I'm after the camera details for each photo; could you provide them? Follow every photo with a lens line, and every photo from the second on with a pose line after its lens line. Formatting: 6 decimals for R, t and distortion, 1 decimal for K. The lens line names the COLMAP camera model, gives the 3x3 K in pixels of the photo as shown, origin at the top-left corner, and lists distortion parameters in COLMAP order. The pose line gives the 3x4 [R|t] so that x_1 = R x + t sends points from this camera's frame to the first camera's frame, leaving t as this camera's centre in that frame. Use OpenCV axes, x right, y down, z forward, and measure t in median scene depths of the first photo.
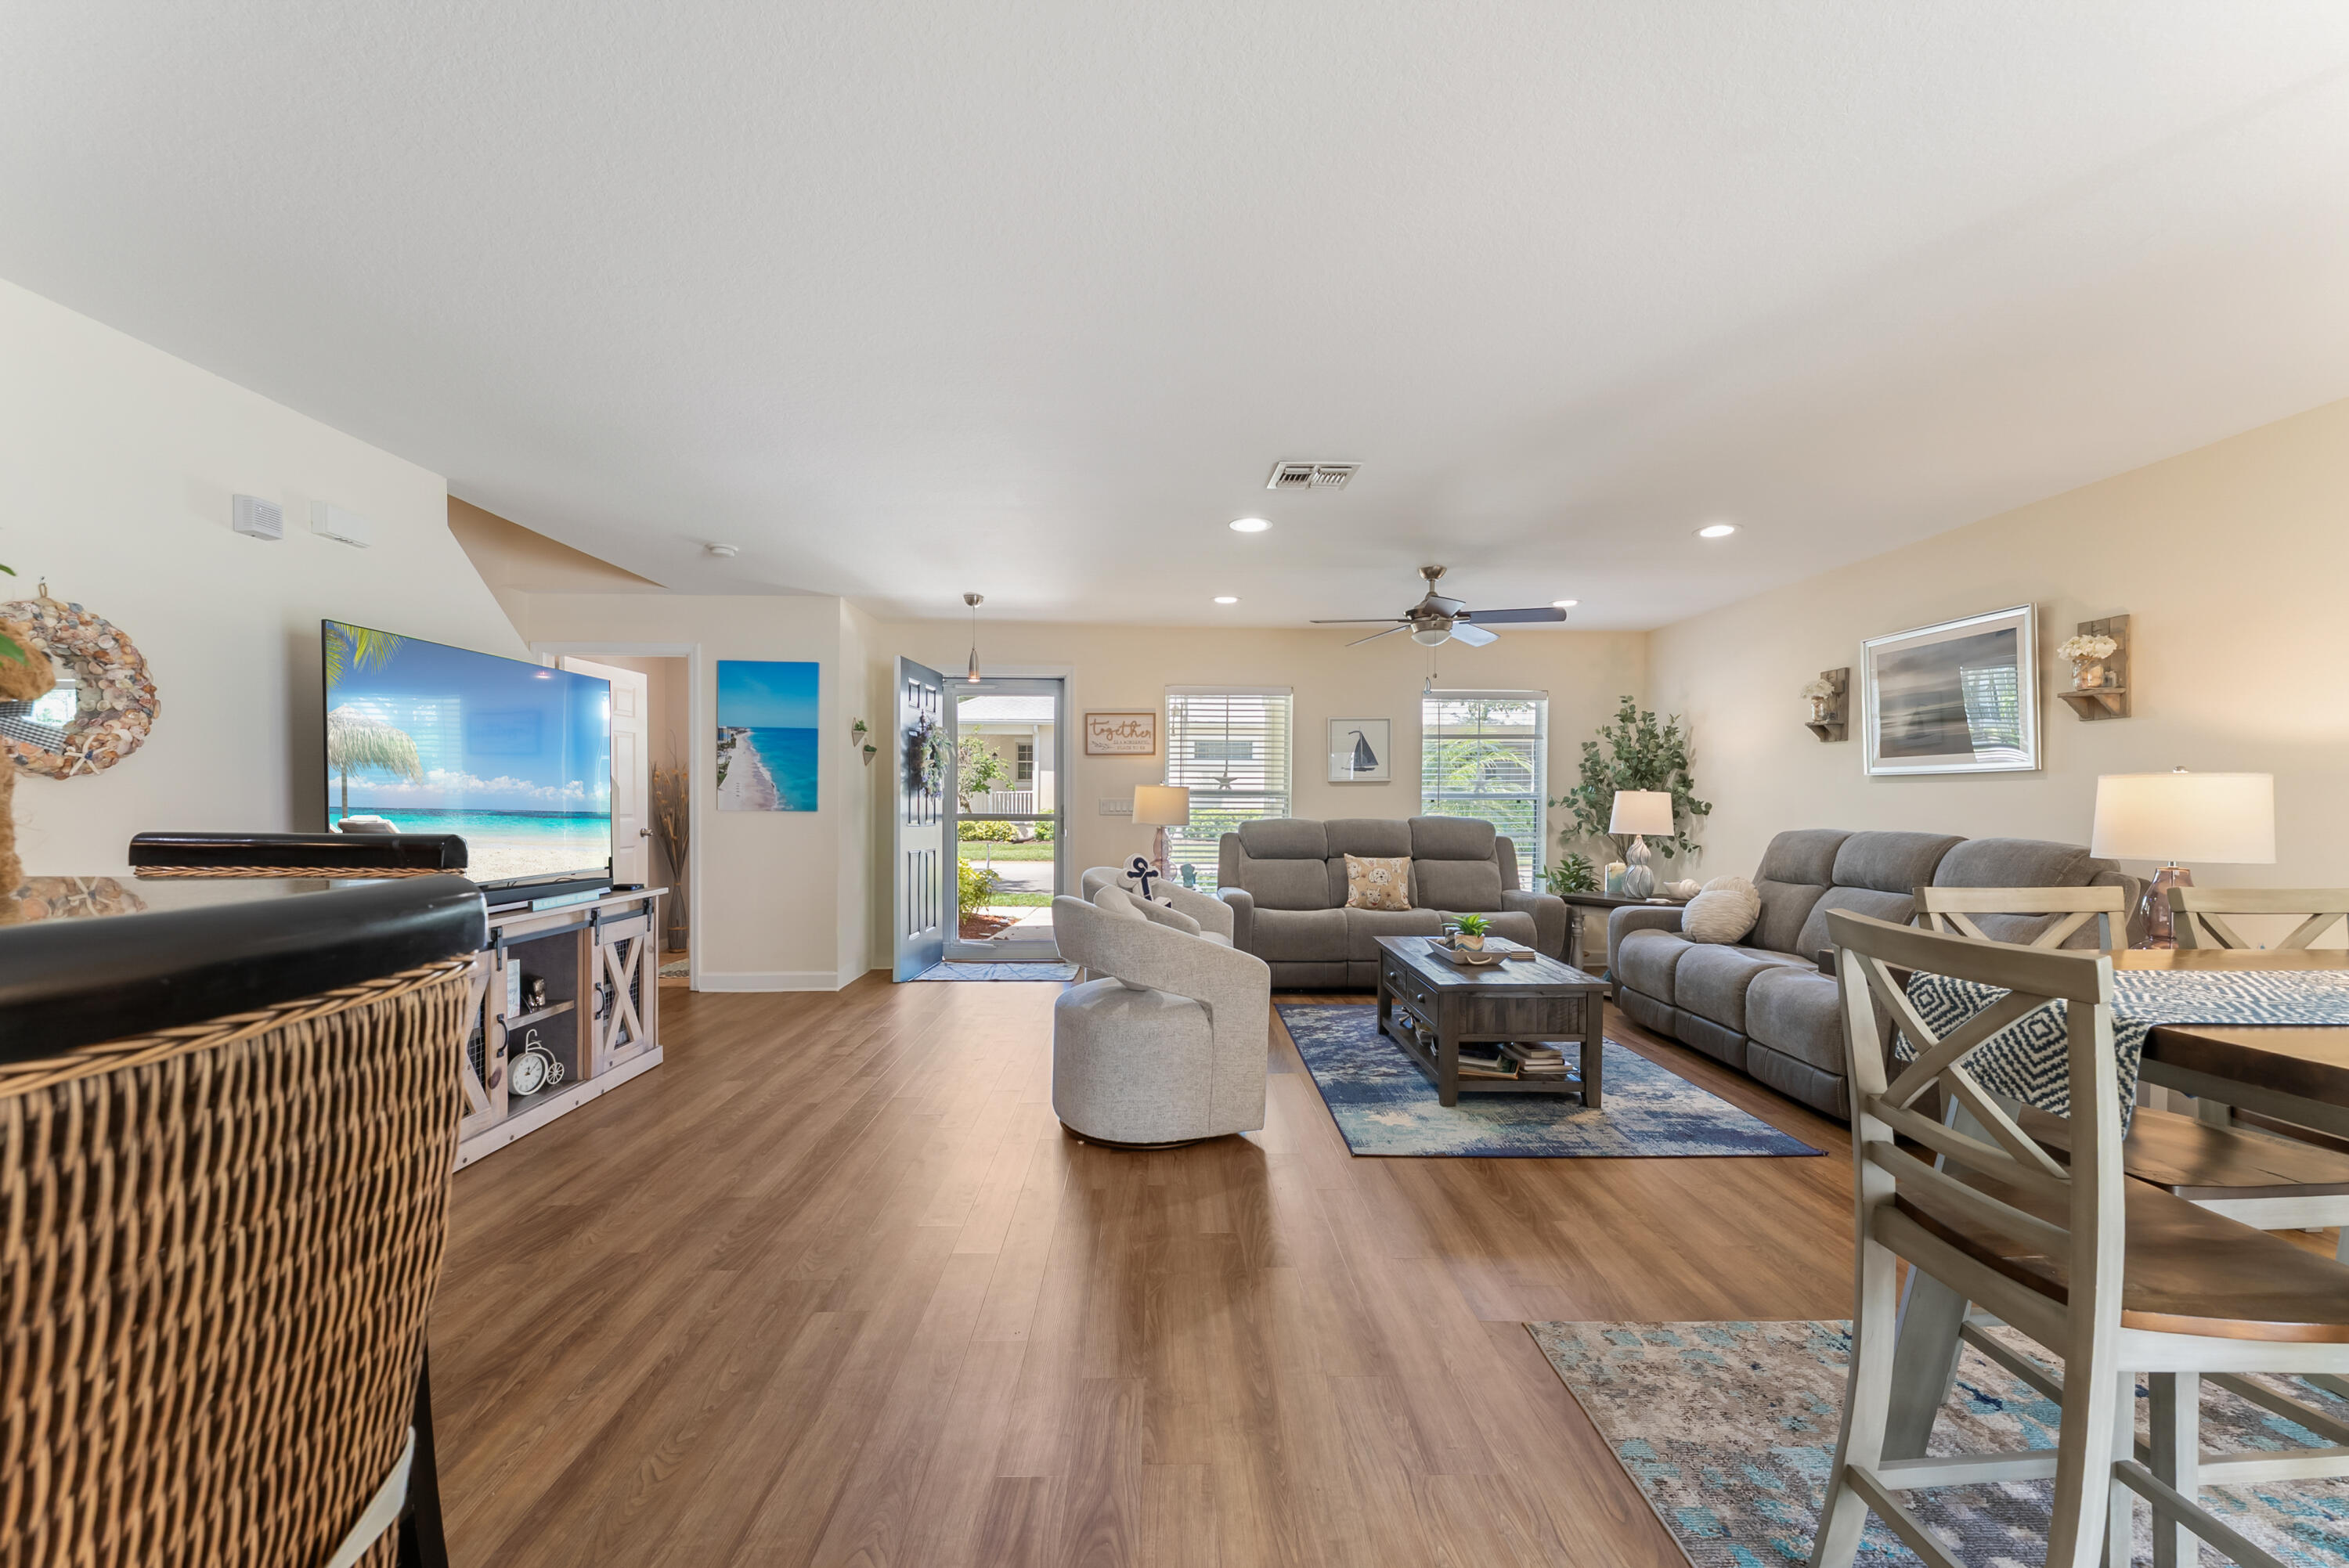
lens RADIAL K [[959.9, 0, 1177.4], [0, 959.9, 814.5], [0, 0, 1]] dist [0.000352, 0.000065]
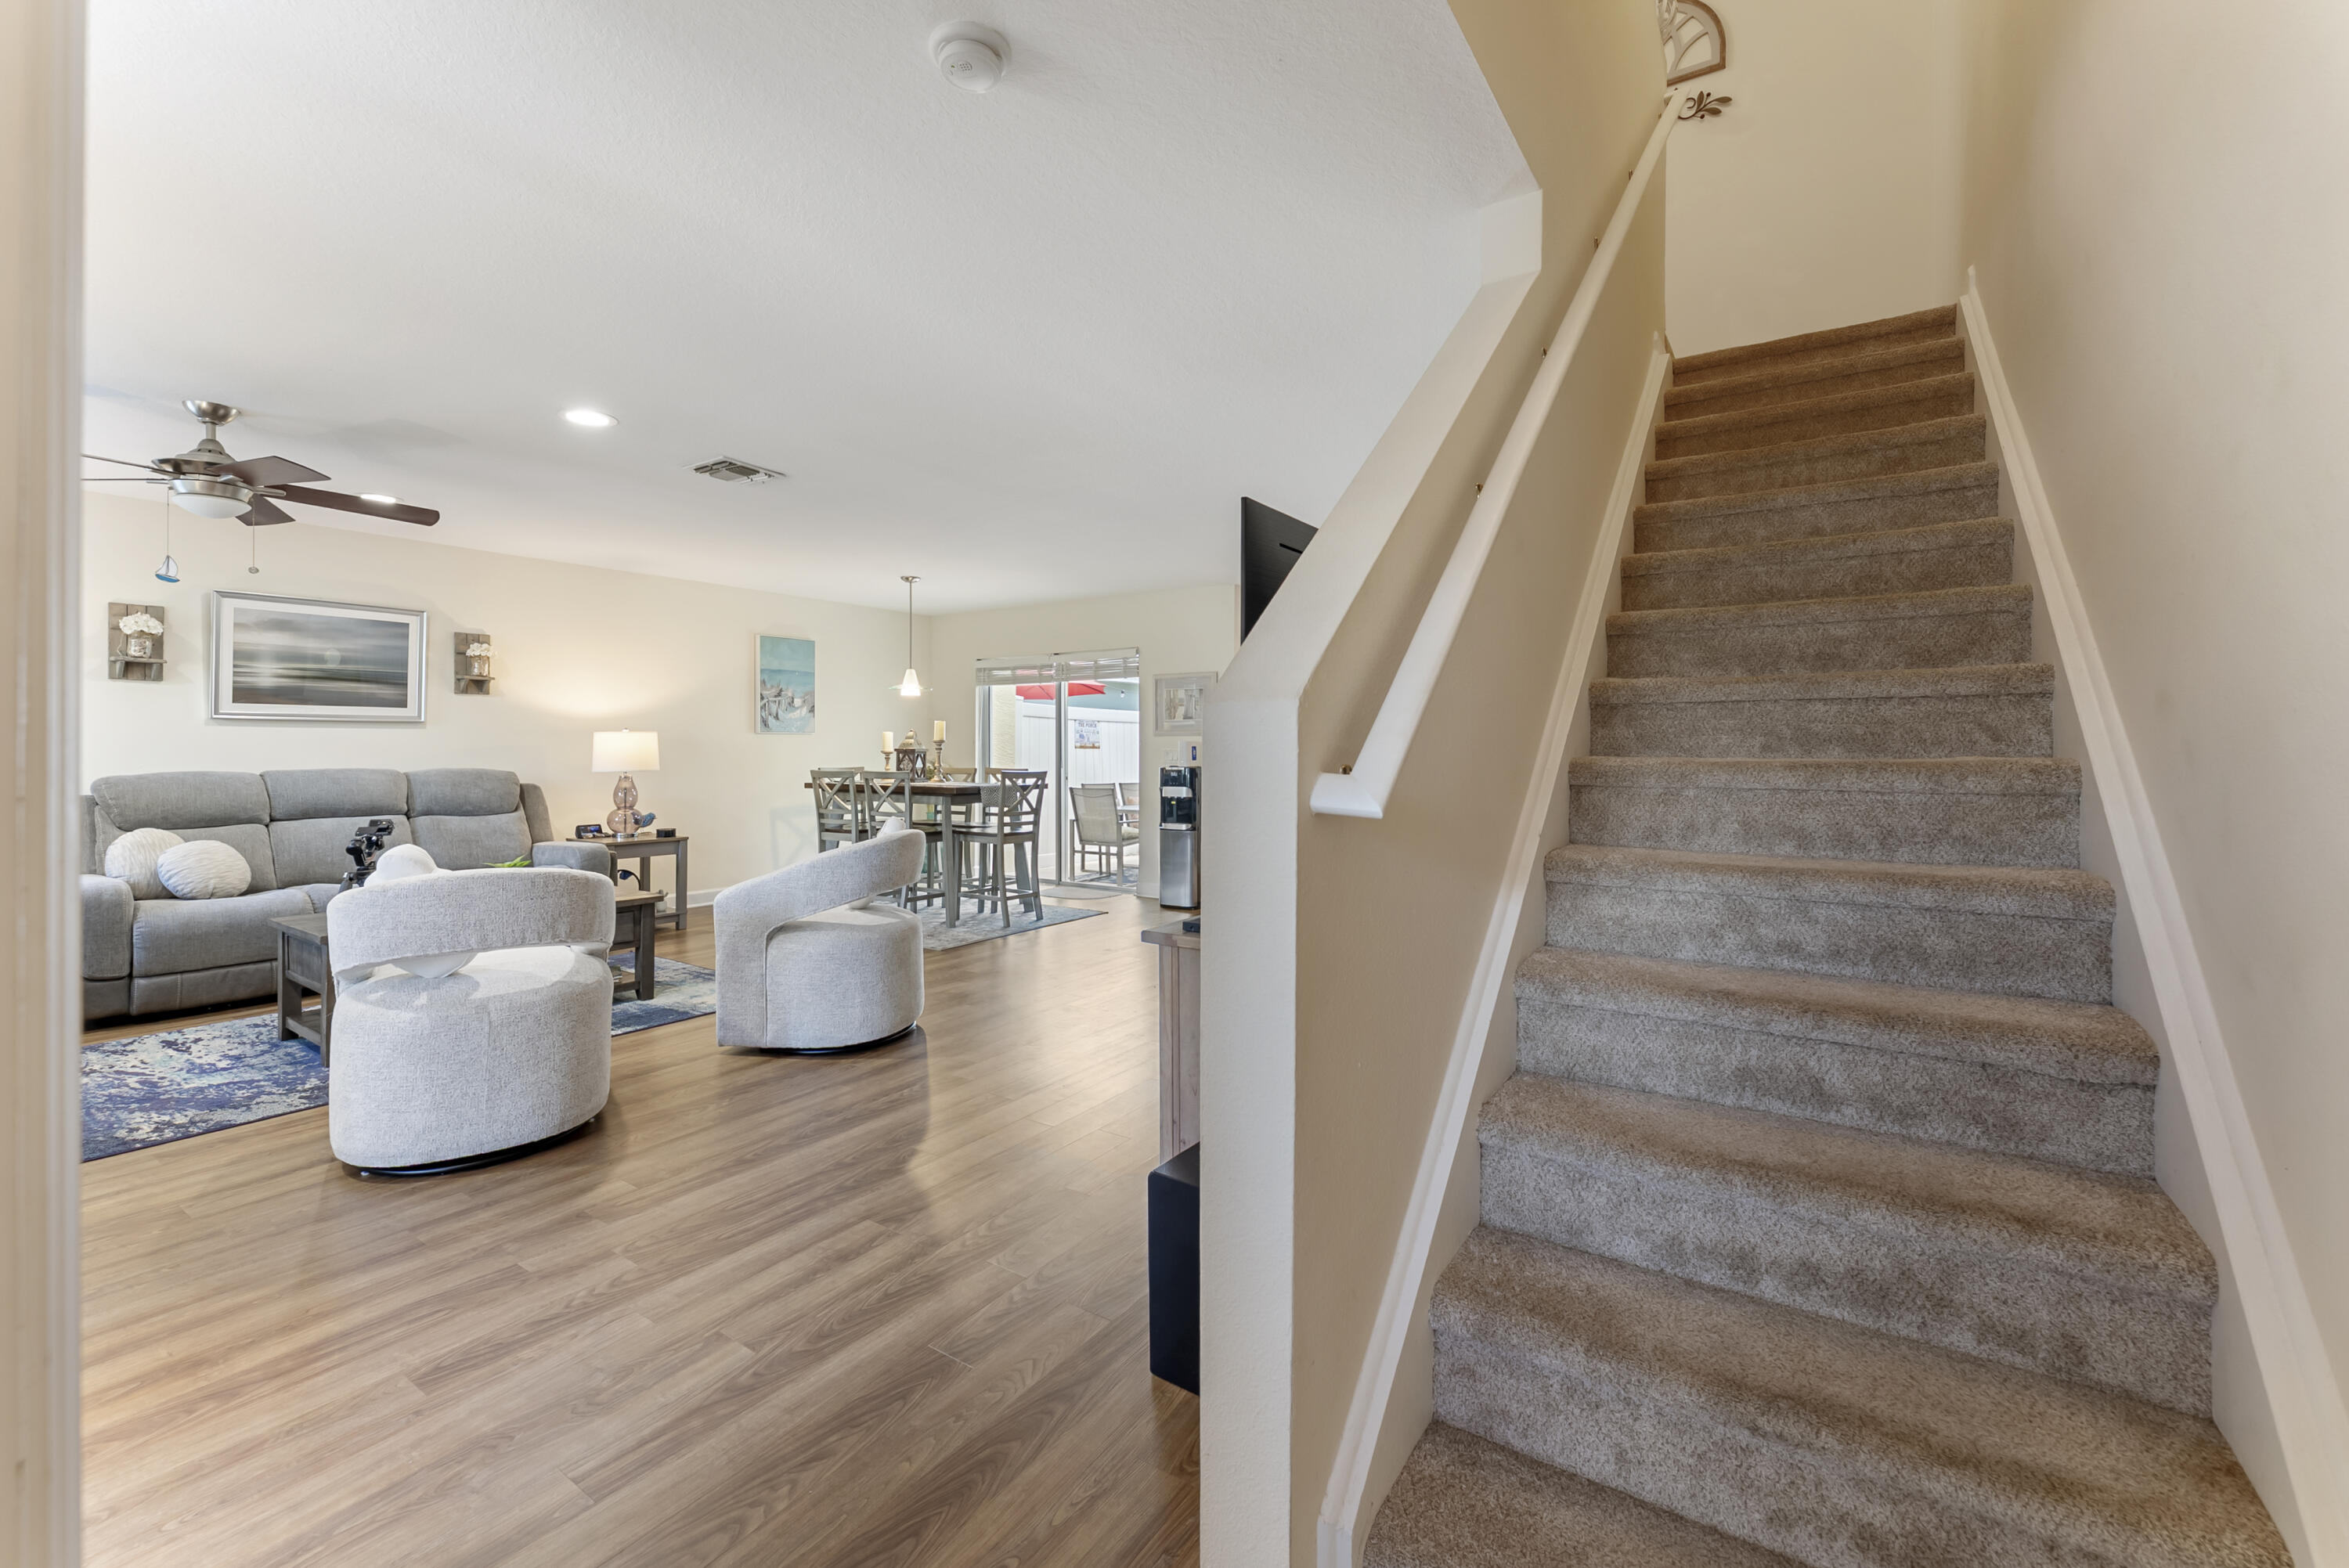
lens RADIAL K [[962.2, 0, 1182.6], [0, 962.2, 744.1], [0, 0, 1]] dist [-0.001480, 0.000029]
pose [[-0.822203, -0.005038, 0.569171, -0.875061], [0.002989, 0.999909, 0.013169, -0.027704], [-0.569186, 0.012529, -0.822113, 1.472153]]
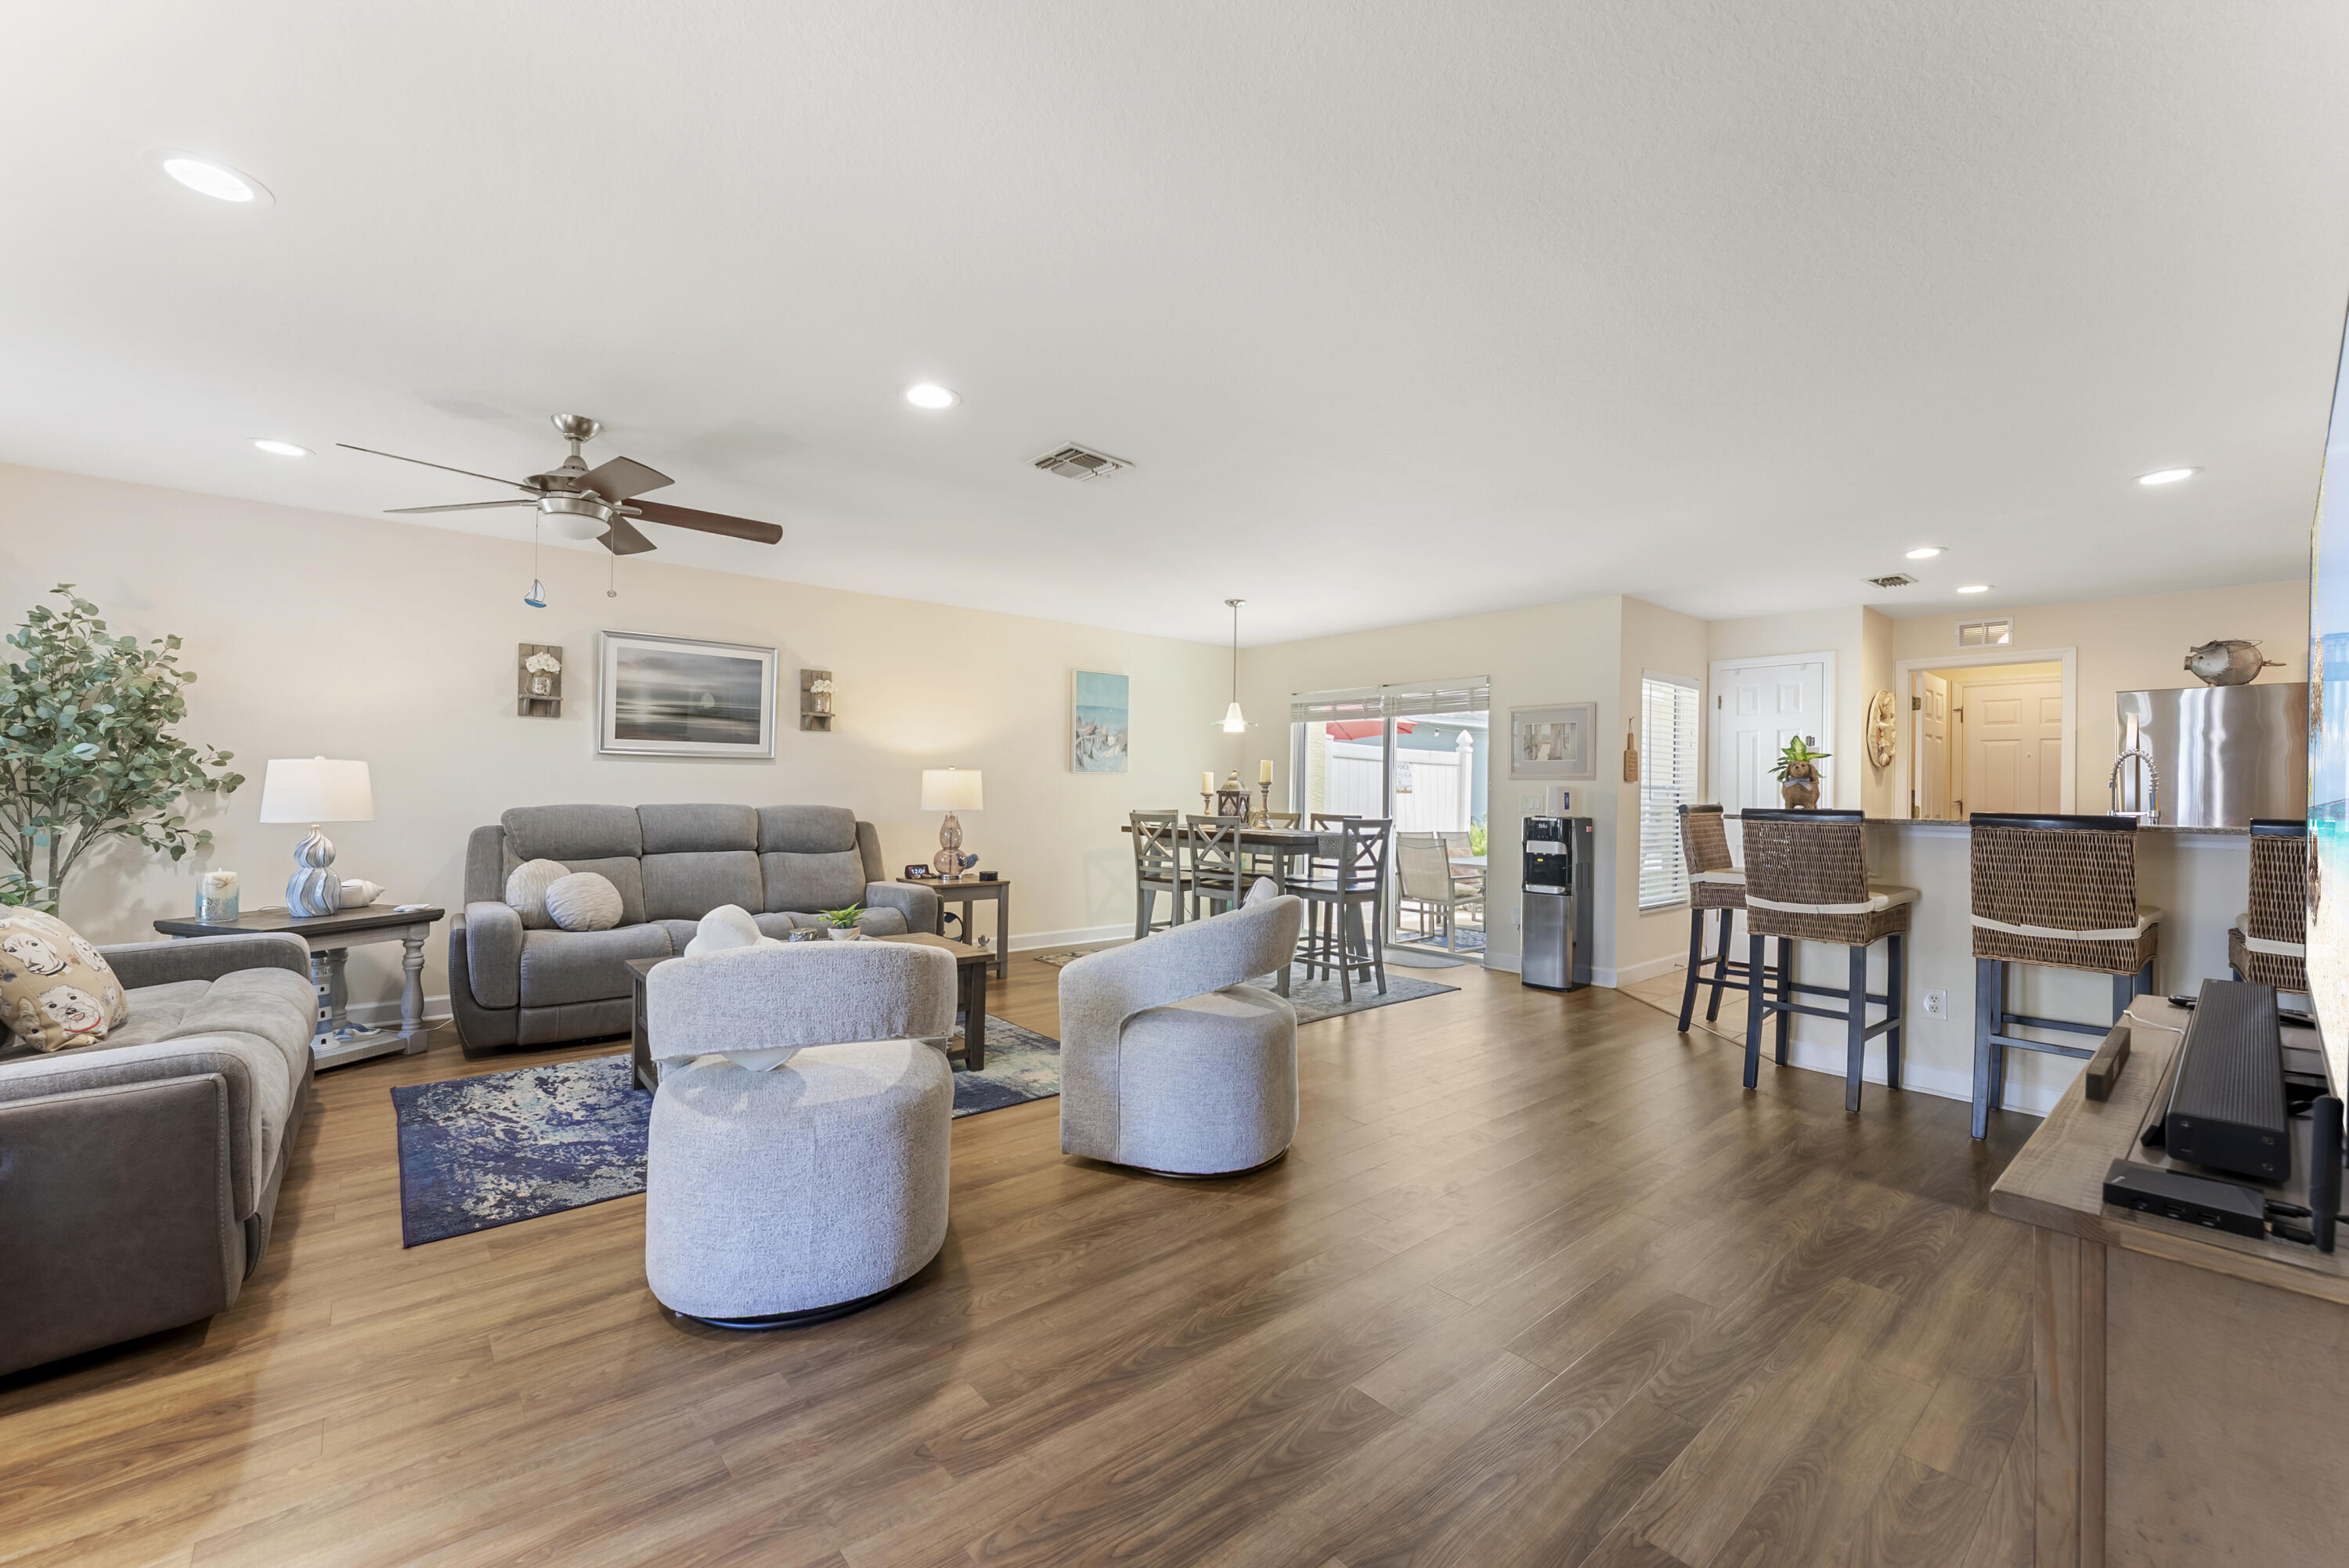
lens RADIAL K [[943.6, 0, 1177.1], [0, 943.6, 783.7], [0, 0, 1]] dist [-0.001785, 0.000055]
pose [[-0.635431, -0.011133, 0.772078, -0.613209], [-0.005308, 0.999935, 0.010050, -0.024626], [-0.772140, 0.002287, -0.635449, 1.371402]]
